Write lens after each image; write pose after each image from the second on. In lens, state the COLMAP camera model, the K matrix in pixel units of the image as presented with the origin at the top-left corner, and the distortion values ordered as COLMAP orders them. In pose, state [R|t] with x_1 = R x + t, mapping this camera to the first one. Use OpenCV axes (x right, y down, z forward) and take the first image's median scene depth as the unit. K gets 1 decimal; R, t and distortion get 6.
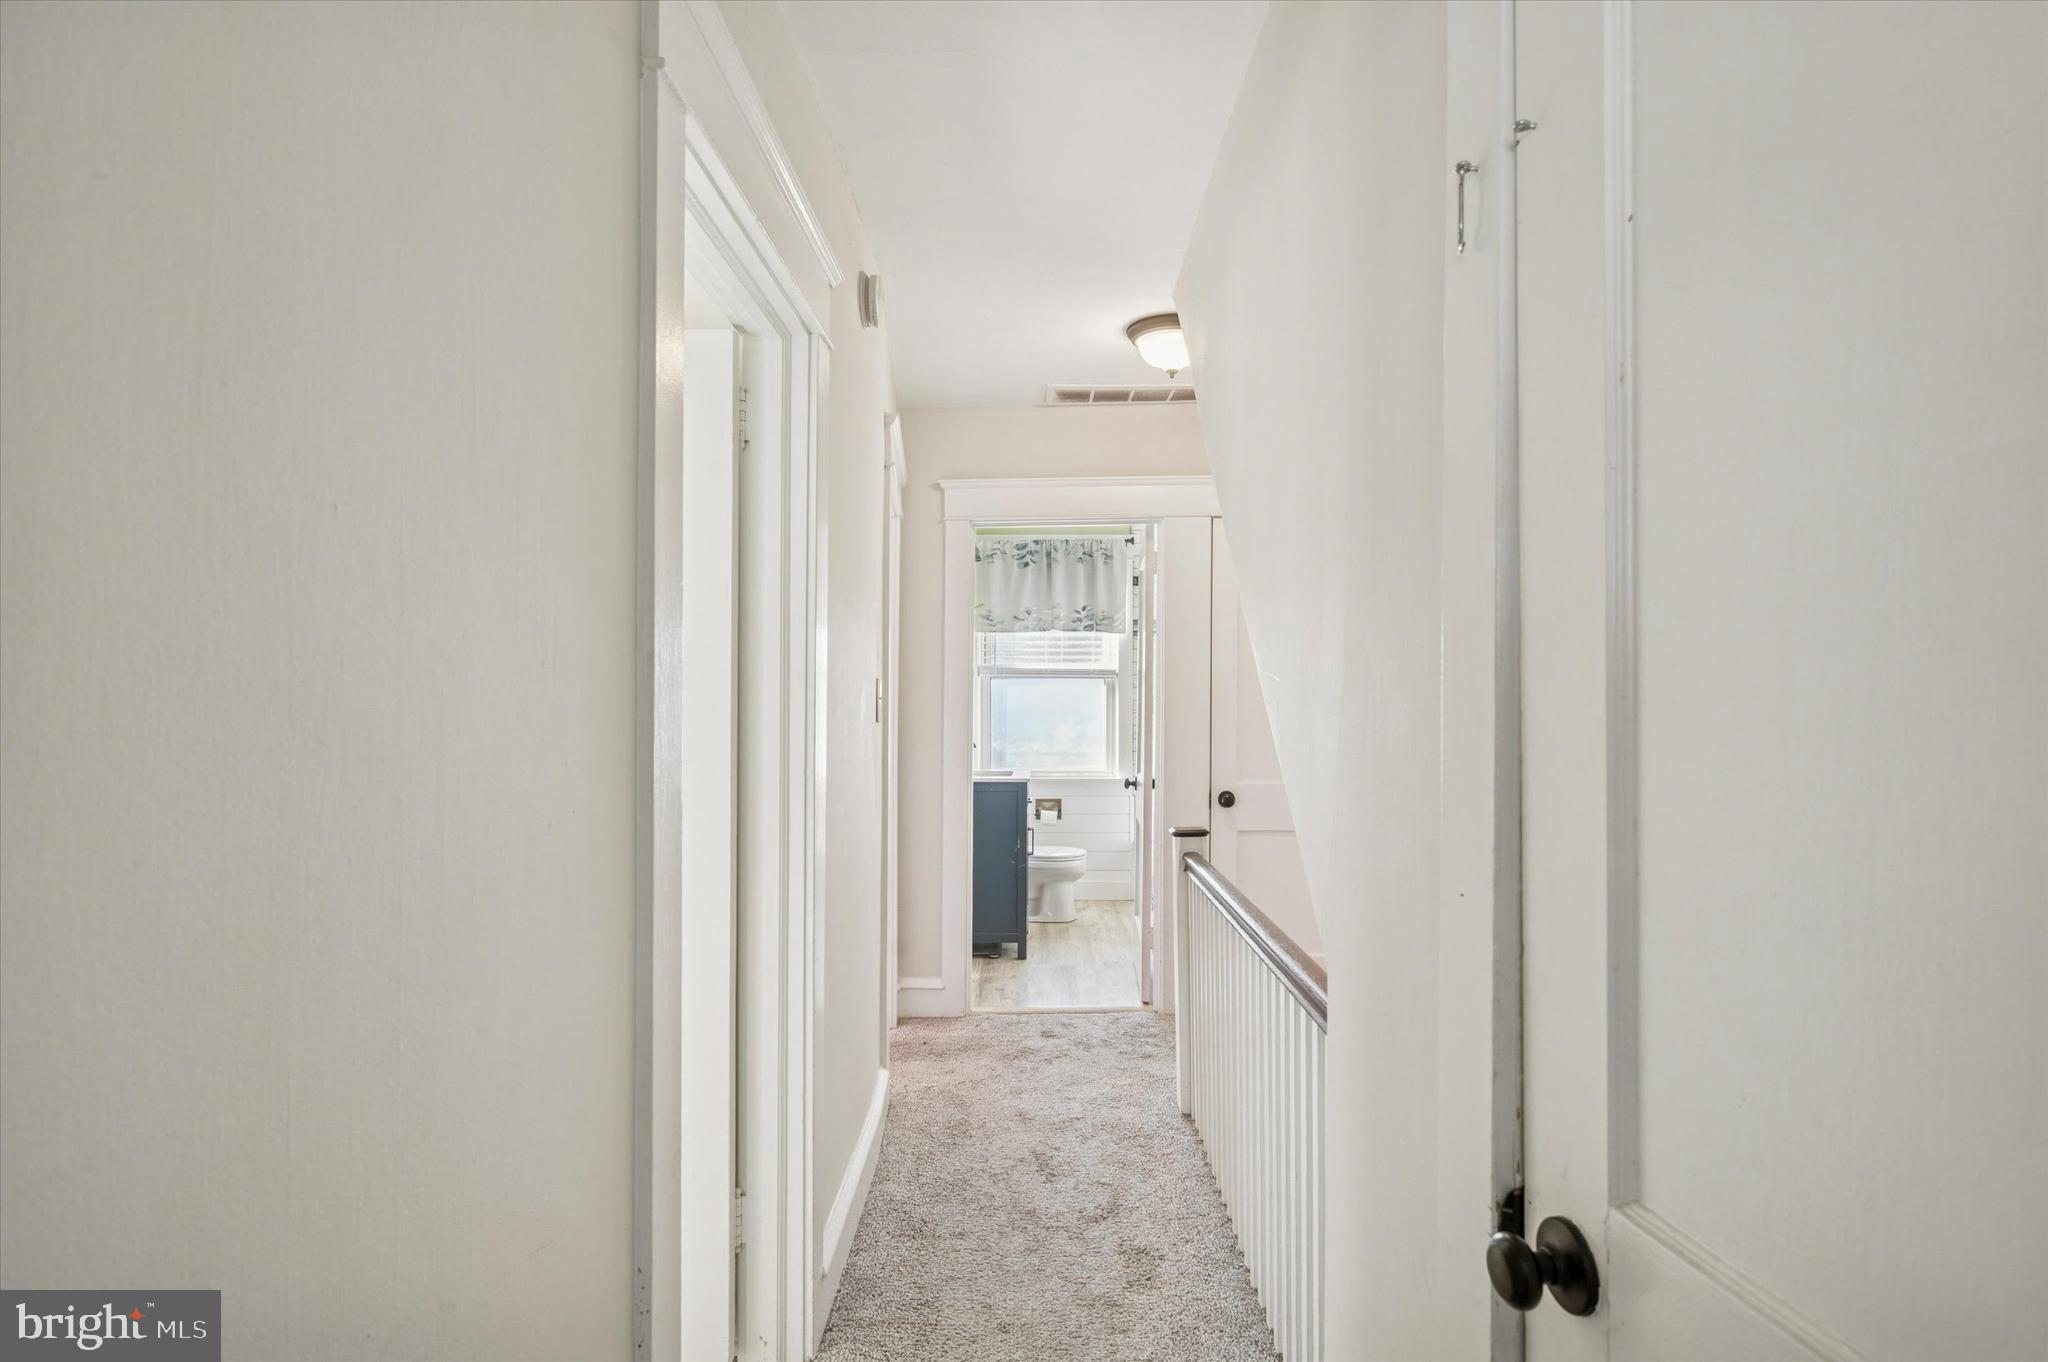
lens RADIAL K [[810.6, 0, 1028.4], [0, 810.6, 685.3], [0, 0, 1]] dist [0.003475, -0.000208]
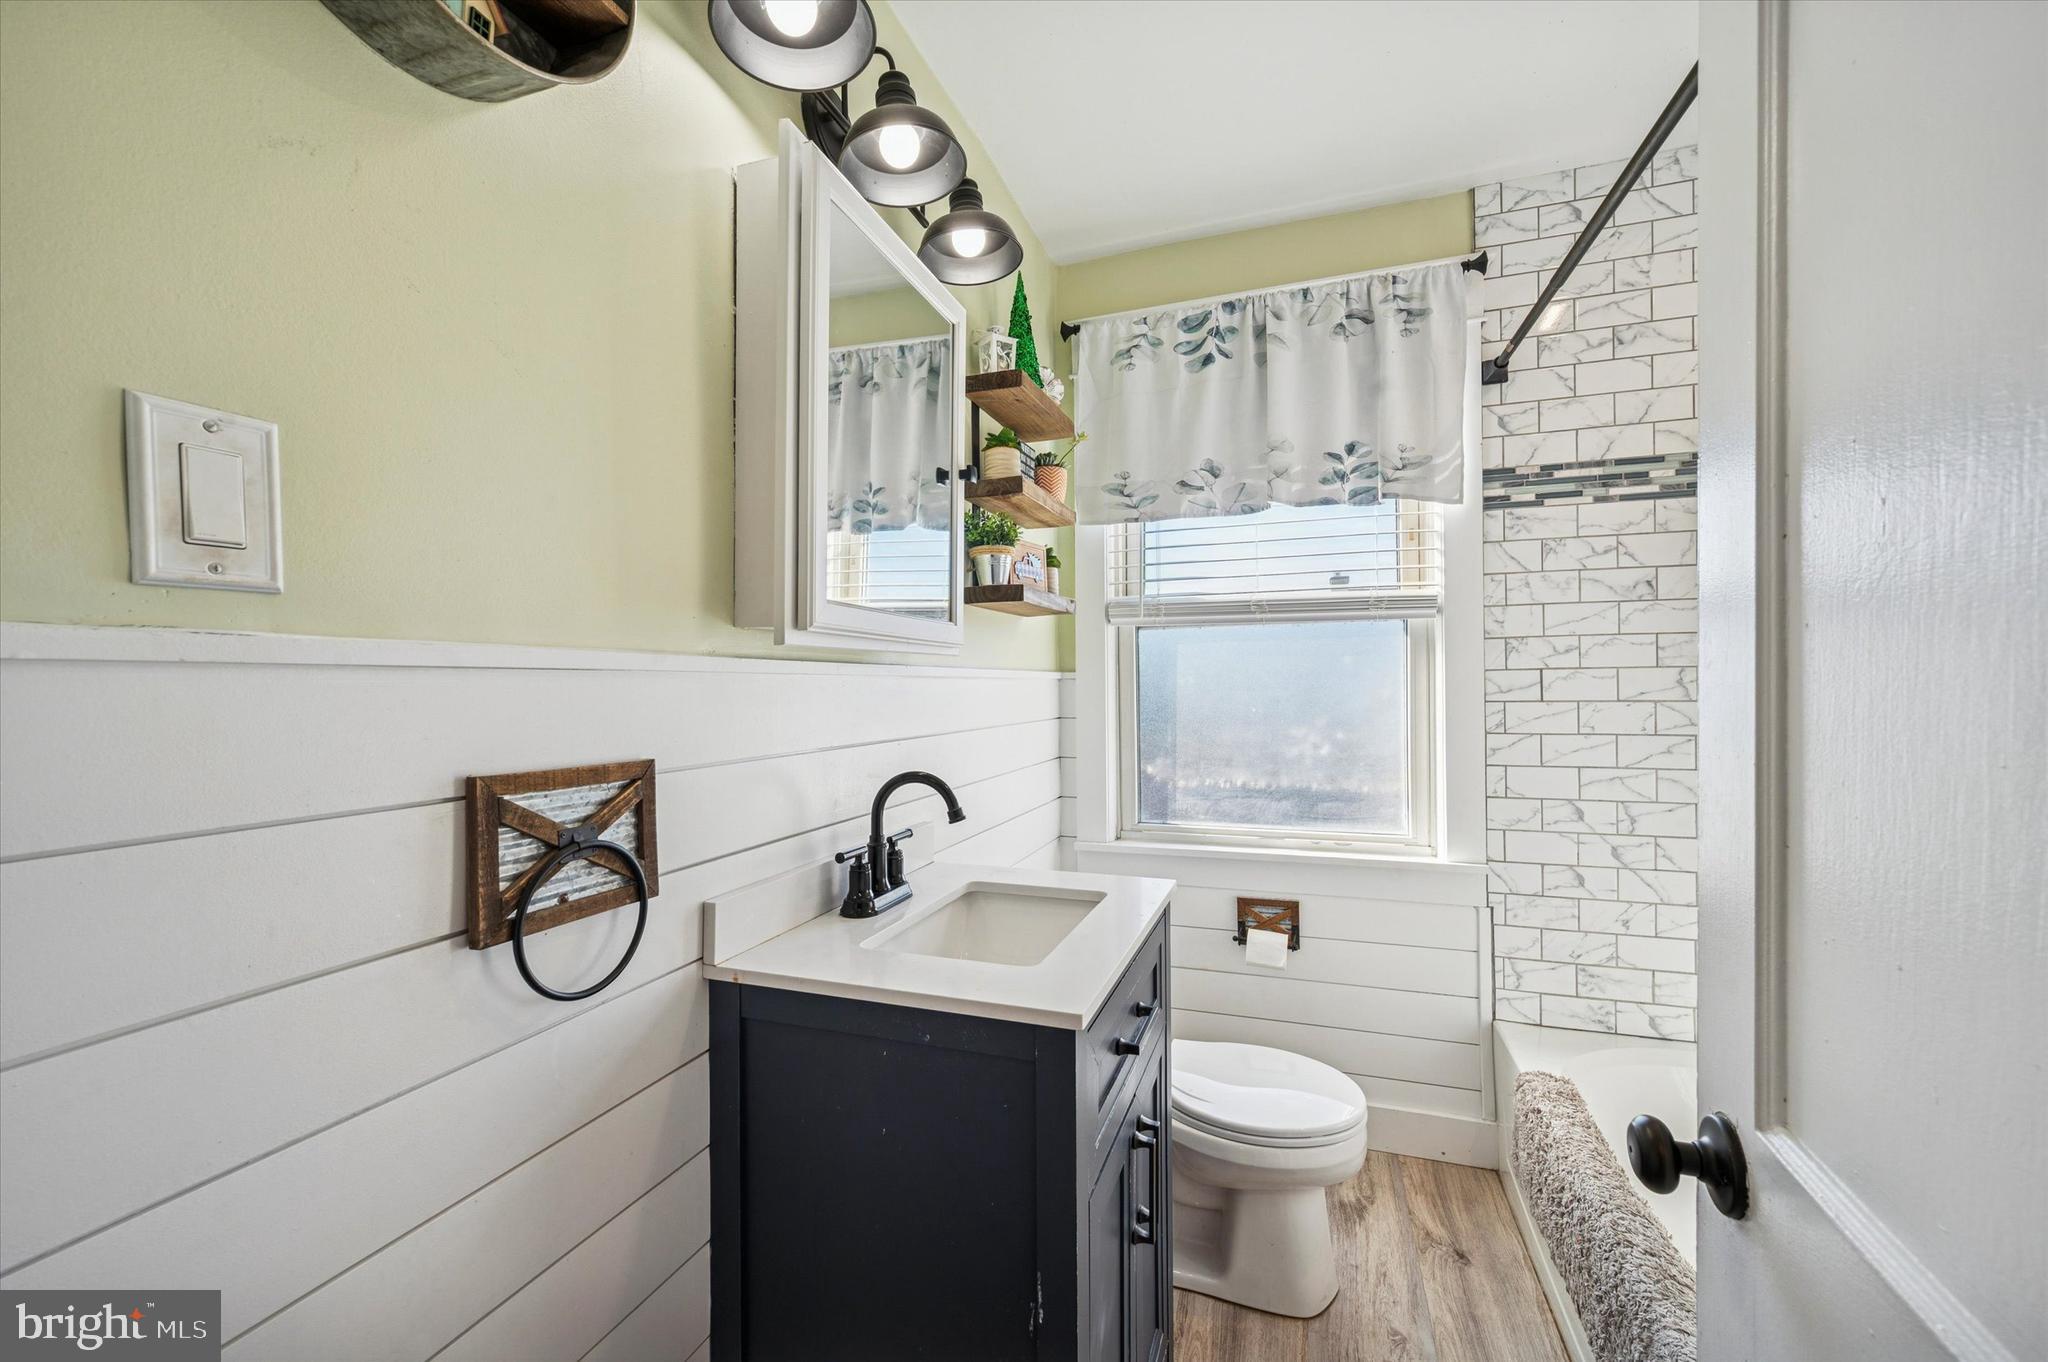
lens RADIAL K [[810.6, 0, 1017.0], [0, 810.6, 679.8], [0, 0, 1]] dist [0.003475, -0.000208]
pose [[0.946497, -0.011281, -0.322517, 0.039479], [0.012512, 0.999920, 0.001742, 0.020545], [0.322471, -0.005684, 0.946562, 0.551621]]
